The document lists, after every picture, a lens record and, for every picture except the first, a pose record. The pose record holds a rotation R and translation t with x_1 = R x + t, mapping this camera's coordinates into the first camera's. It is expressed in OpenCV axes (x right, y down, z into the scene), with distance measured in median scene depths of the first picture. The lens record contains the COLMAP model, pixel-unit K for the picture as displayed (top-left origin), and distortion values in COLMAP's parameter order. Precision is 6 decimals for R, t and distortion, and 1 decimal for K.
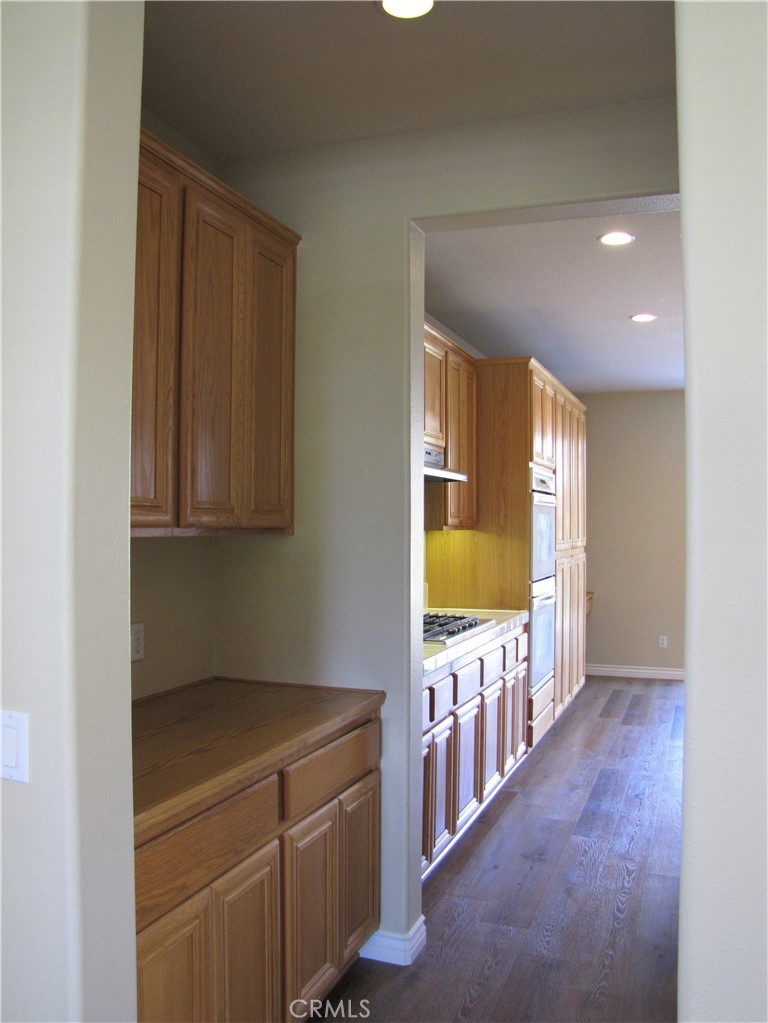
lens RADIAL K [[903.3, 0, 384.0], [0, 903.3, 511.5], [0, 0, 1]] dist [-0.168878, 0.156483]
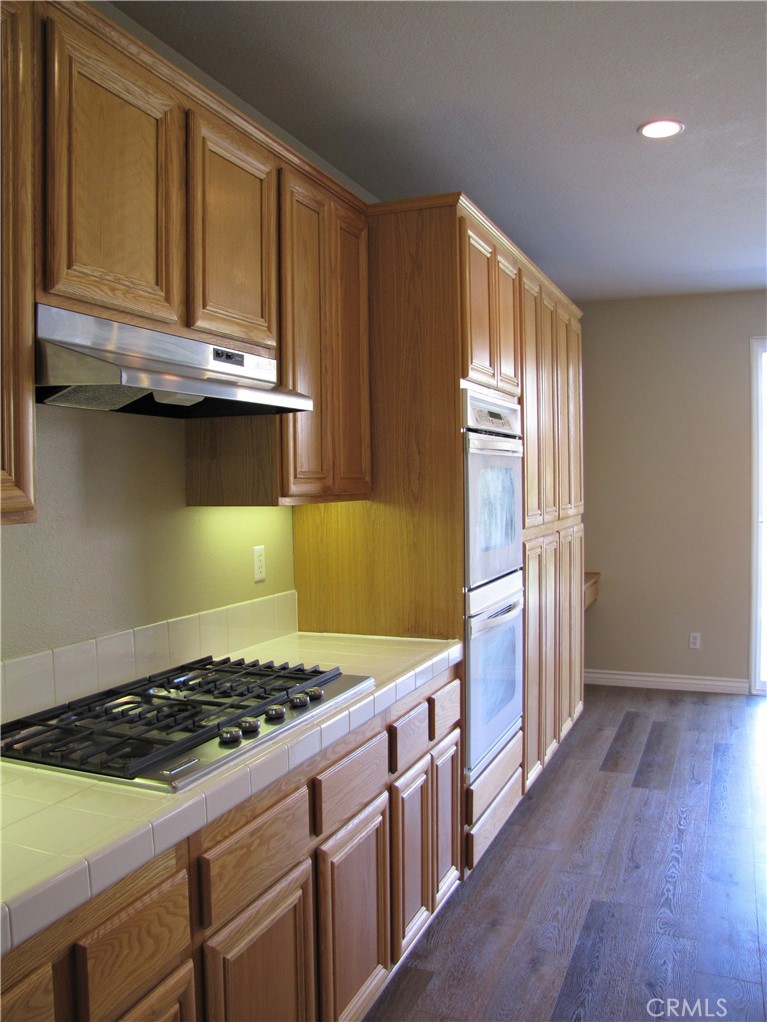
lens RADIAL K [[902.4, 0, 383.5], [0, 902.4, 511.0], [0, 0, 1]] dist [-0.168878, 0.156483]
pose [[0.999405, -0.016201, -0.030463, 0.126514], [0.017735, 0.998552, 0.050780, -0.001646], [0.029596, -0.051290, 0.998245, 0.420497]]
